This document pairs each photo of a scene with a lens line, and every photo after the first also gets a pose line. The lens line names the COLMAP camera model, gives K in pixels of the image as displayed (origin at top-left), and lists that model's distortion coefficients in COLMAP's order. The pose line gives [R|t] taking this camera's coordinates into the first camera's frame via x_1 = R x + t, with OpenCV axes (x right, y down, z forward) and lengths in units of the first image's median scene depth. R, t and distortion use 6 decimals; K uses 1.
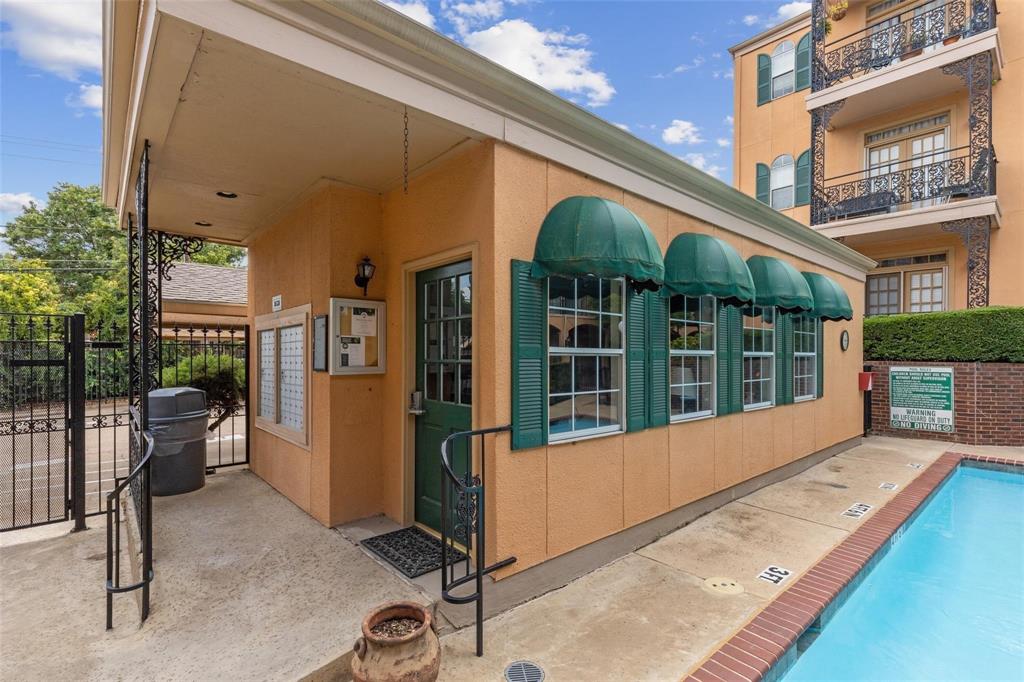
lens RADIAL K [[463.9, 0, 507.7], [0, 463.9, 349.2], [0, 0, 1]] dist [0.004931, -0.000954]
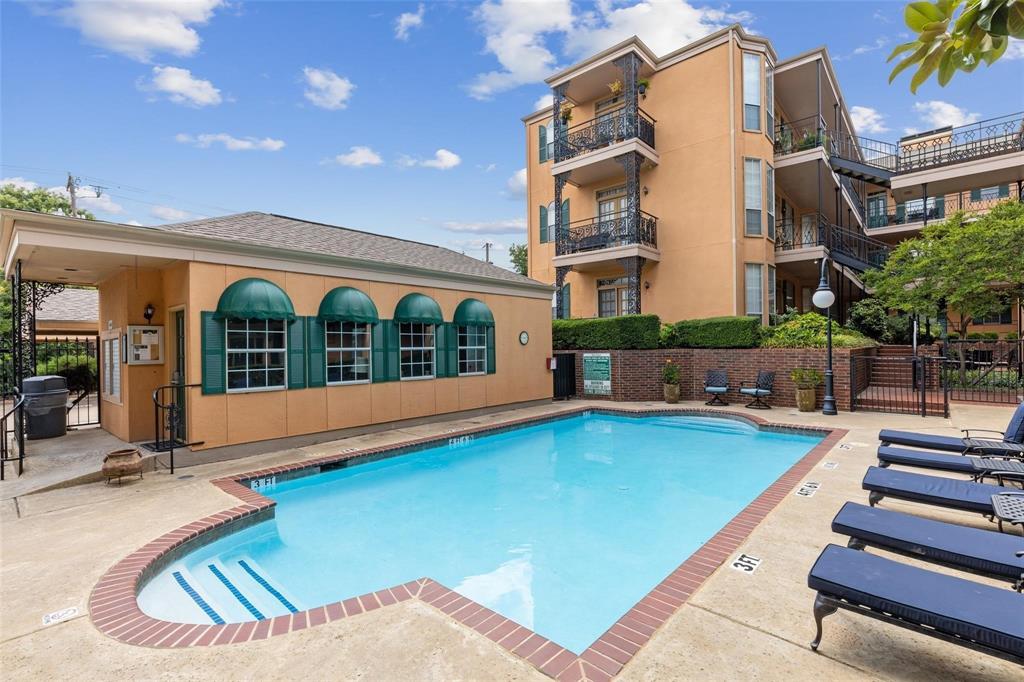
lens RADIAL K [[463.9, 0, 514.6], [0, 463.9, 340.9], [0, 0, 1]] dist [0.004931, -0.000954]
pose [[0.991299, -0.017178, 0.130507, 0.699218], [0.017568, 0.999844, -0.001838, -0.009466], [-0.130455, 0.004115, 0.991446, -0.829006]]
